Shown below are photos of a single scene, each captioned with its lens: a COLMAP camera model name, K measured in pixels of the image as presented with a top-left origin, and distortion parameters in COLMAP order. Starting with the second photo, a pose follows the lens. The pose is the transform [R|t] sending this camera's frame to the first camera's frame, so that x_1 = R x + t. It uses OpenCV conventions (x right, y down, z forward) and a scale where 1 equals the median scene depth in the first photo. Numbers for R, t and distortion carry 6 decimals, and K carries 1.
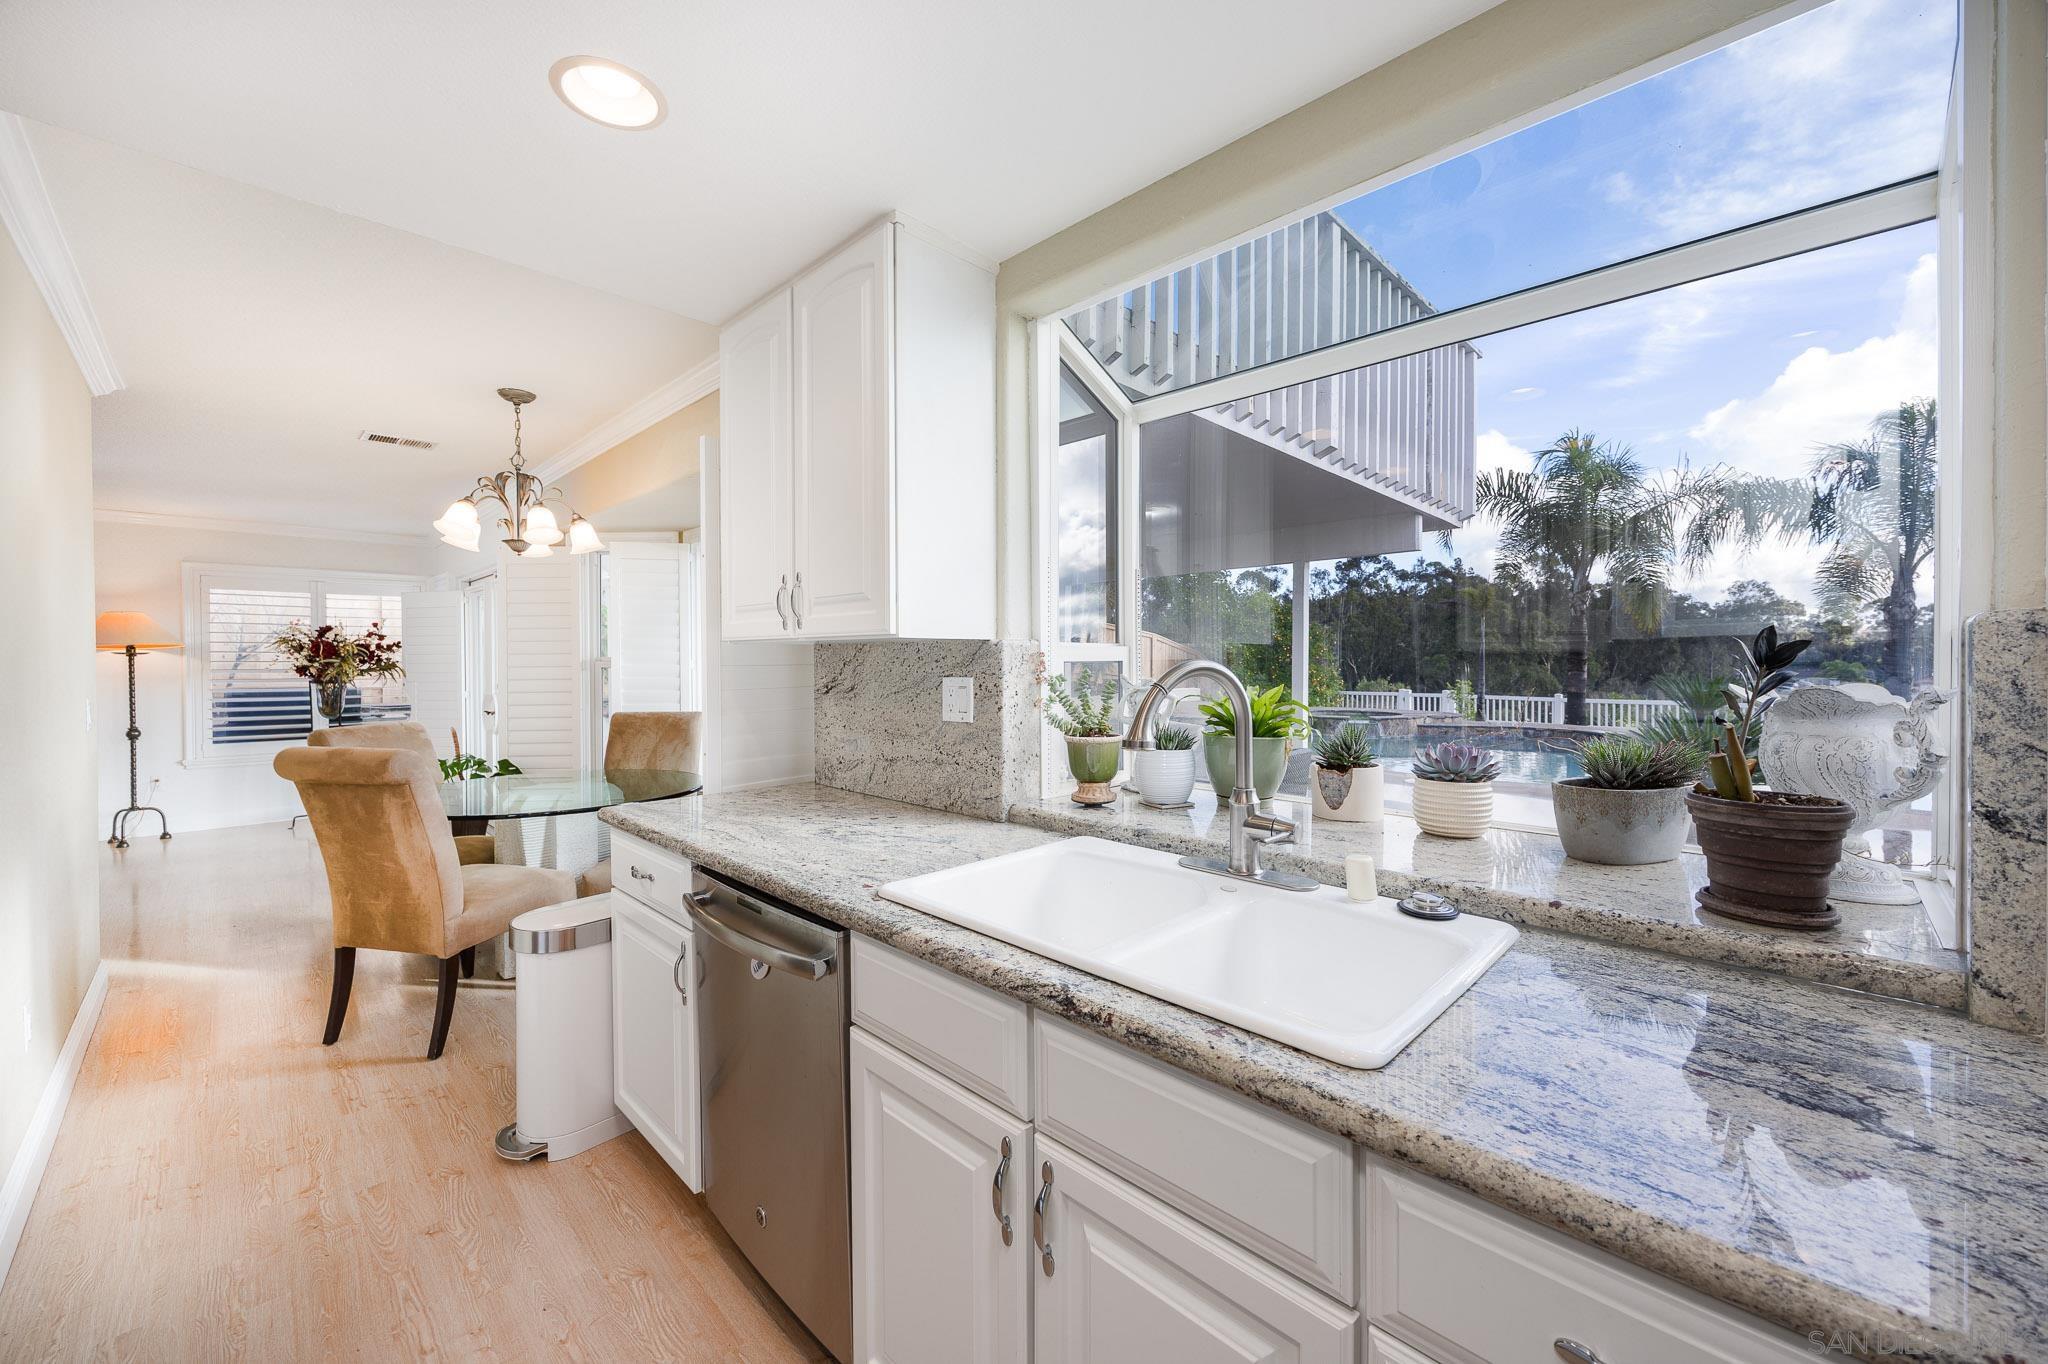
lens RADIAL K [[783.9, 0, 1010.9], [0, 783.9, 668.8], [0, 0, 1]] dist [-0.002226, -0.000234]
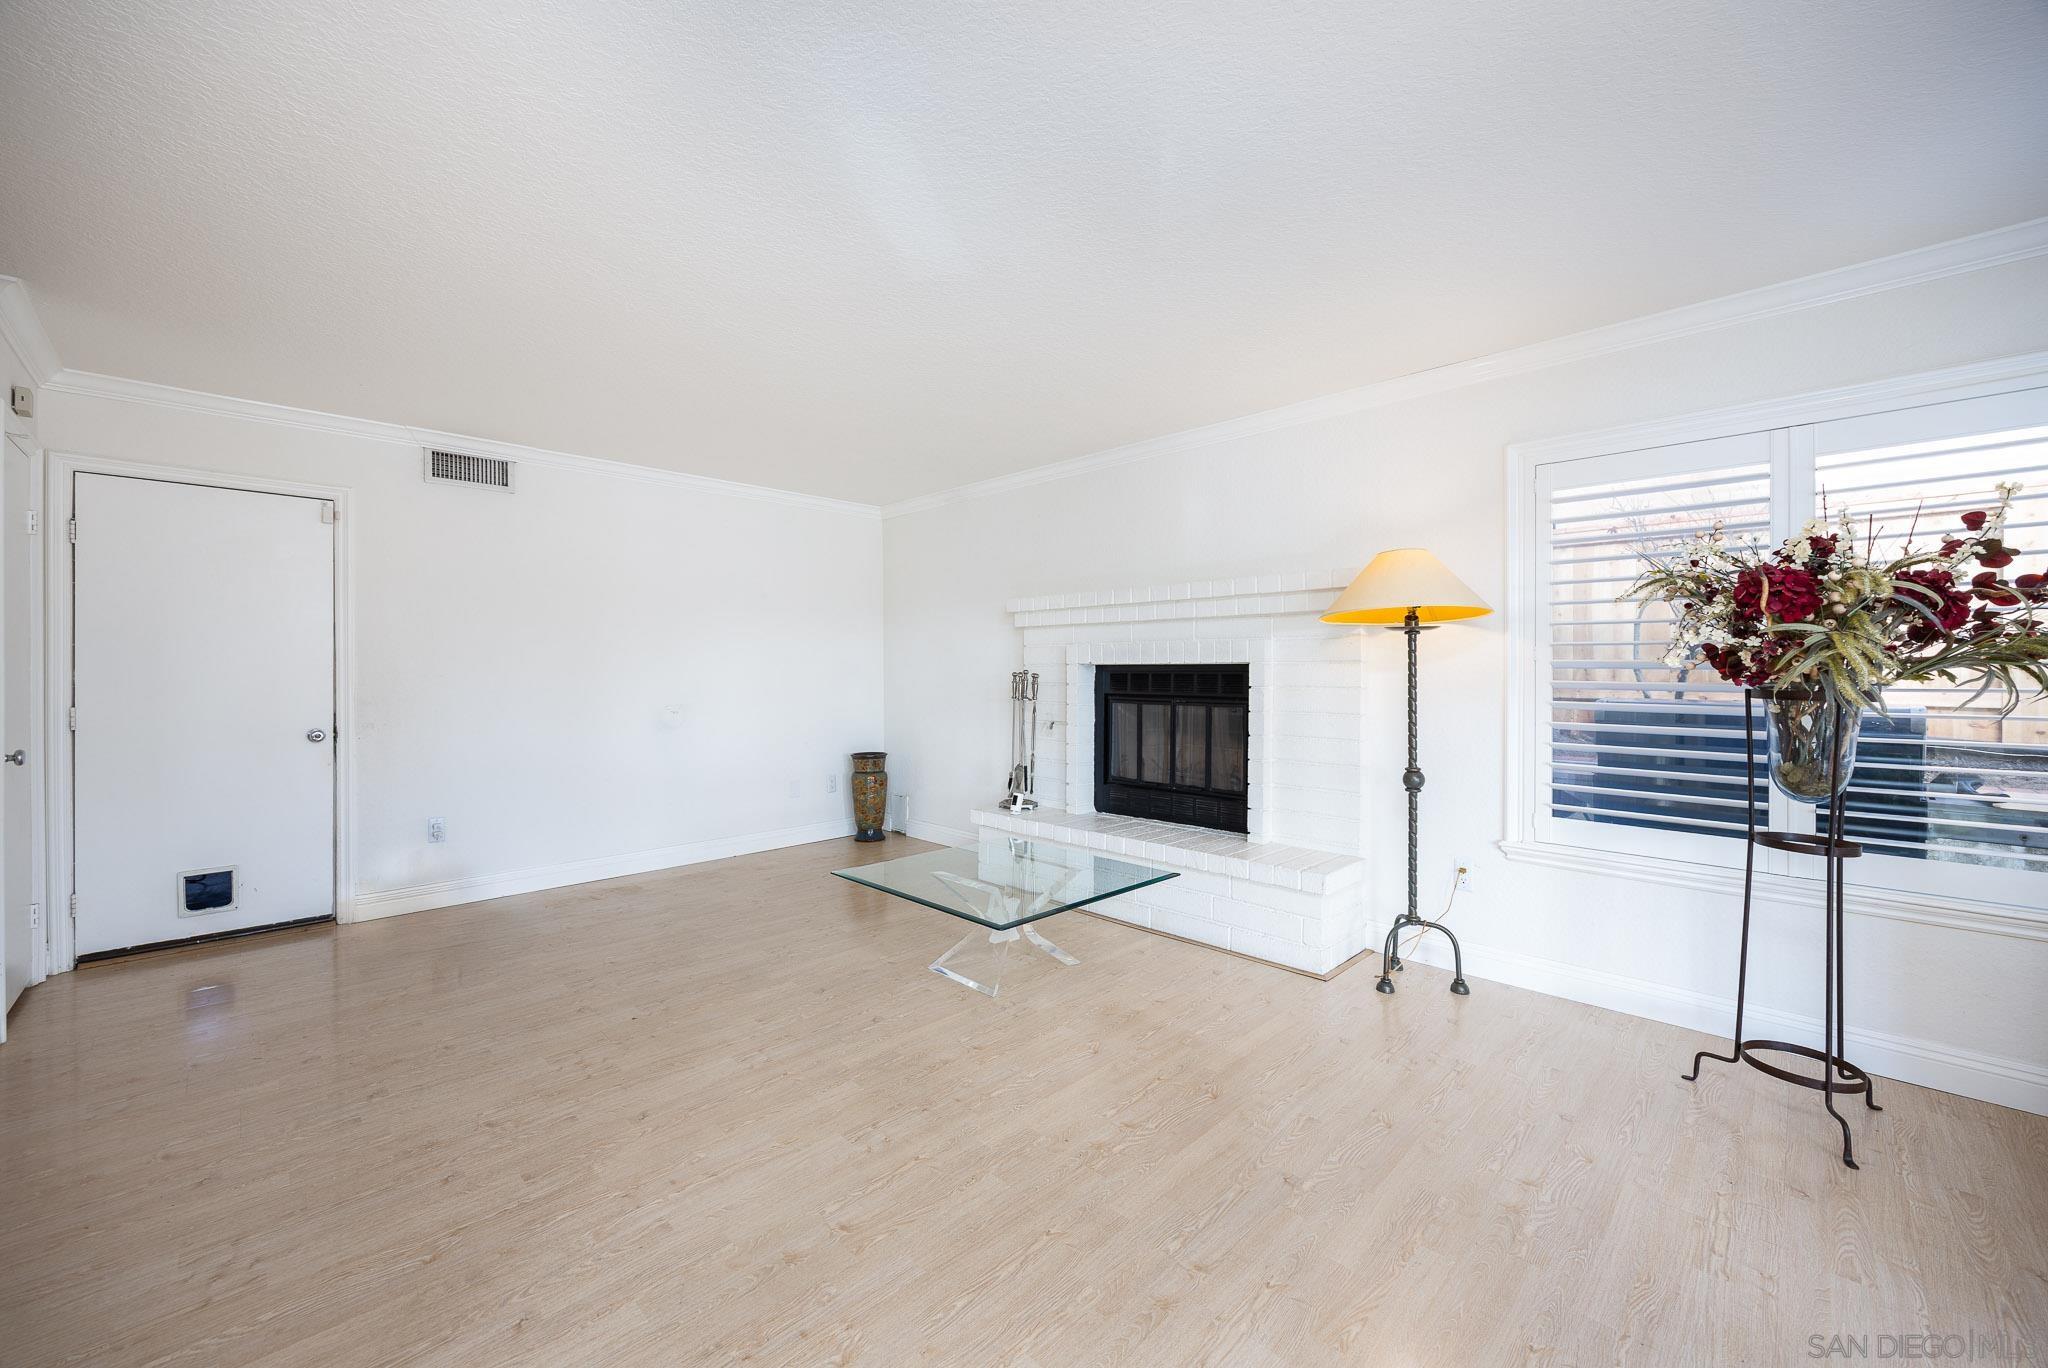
lens RADIAL K [[783.9, 0, 1010.9], [0, 783.9, 670.8], [0, 0, 1]] dist [-0.002226, -0.000234]
pose [[-0.008878, 0.003600, -0.999954, -1.248776], [-0.011375, 0.999928, 0.003701, 0.021484], [0.999896, 0.011407, -0.008836, 1.556100]]
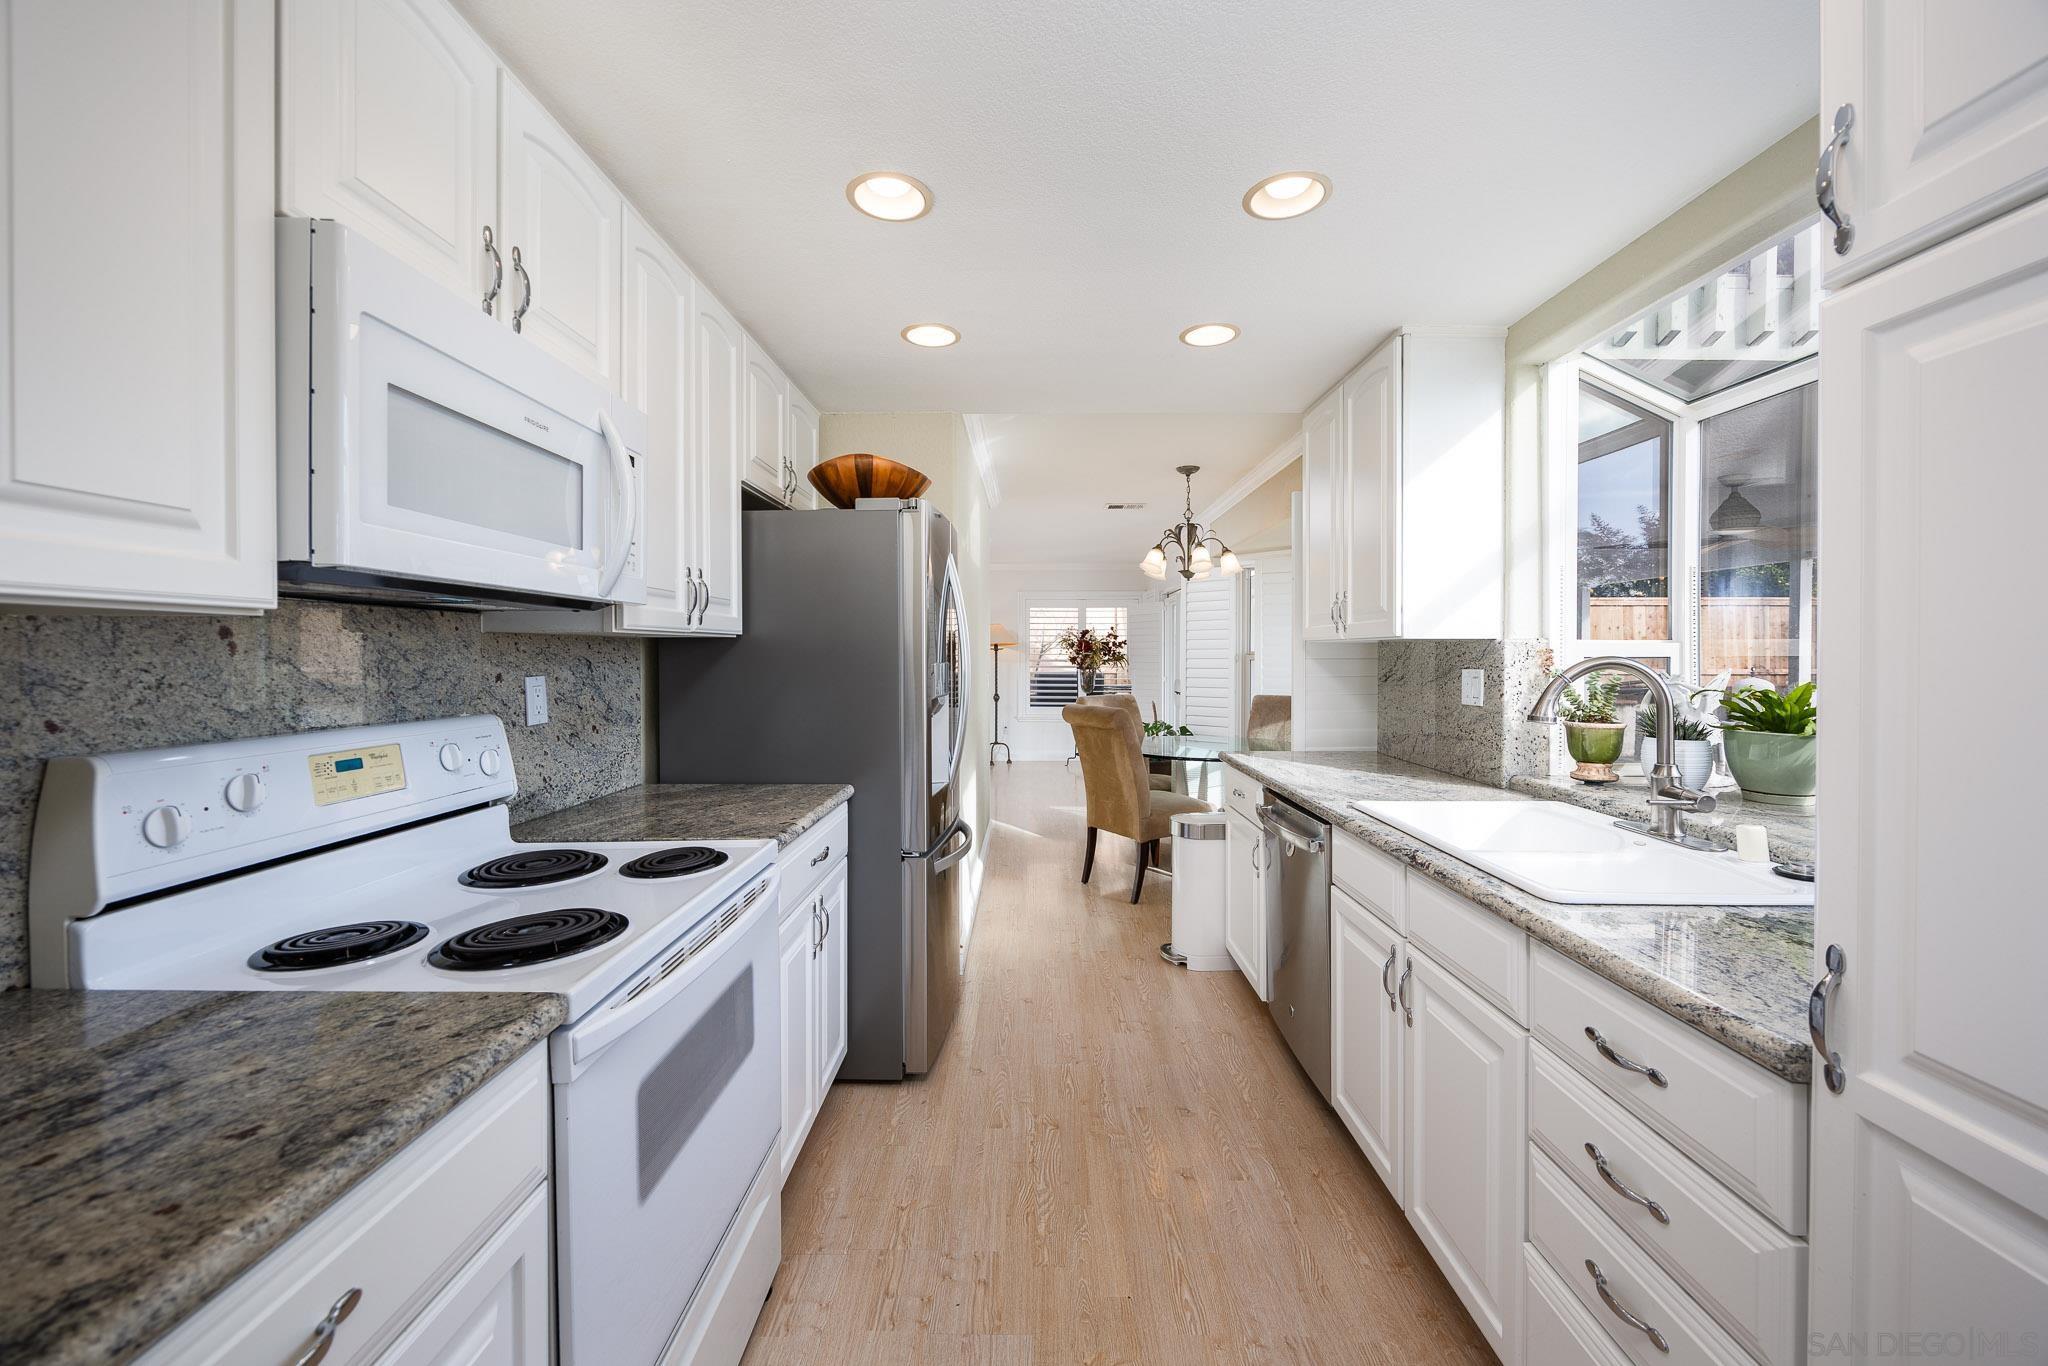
lens RADIAL K [[812.3, 0, 1009.9], [0, 812.3, 666.6], [0, 0, 1]] dist [0.001658, -0.000152]
pose [[0.687989, 0.014051, -0.725585, 0.307273], [-0.010377, 0.999901, 0.009525, 0.001728], [0.725647, 0.000976, 0.688066, -0.349792]]
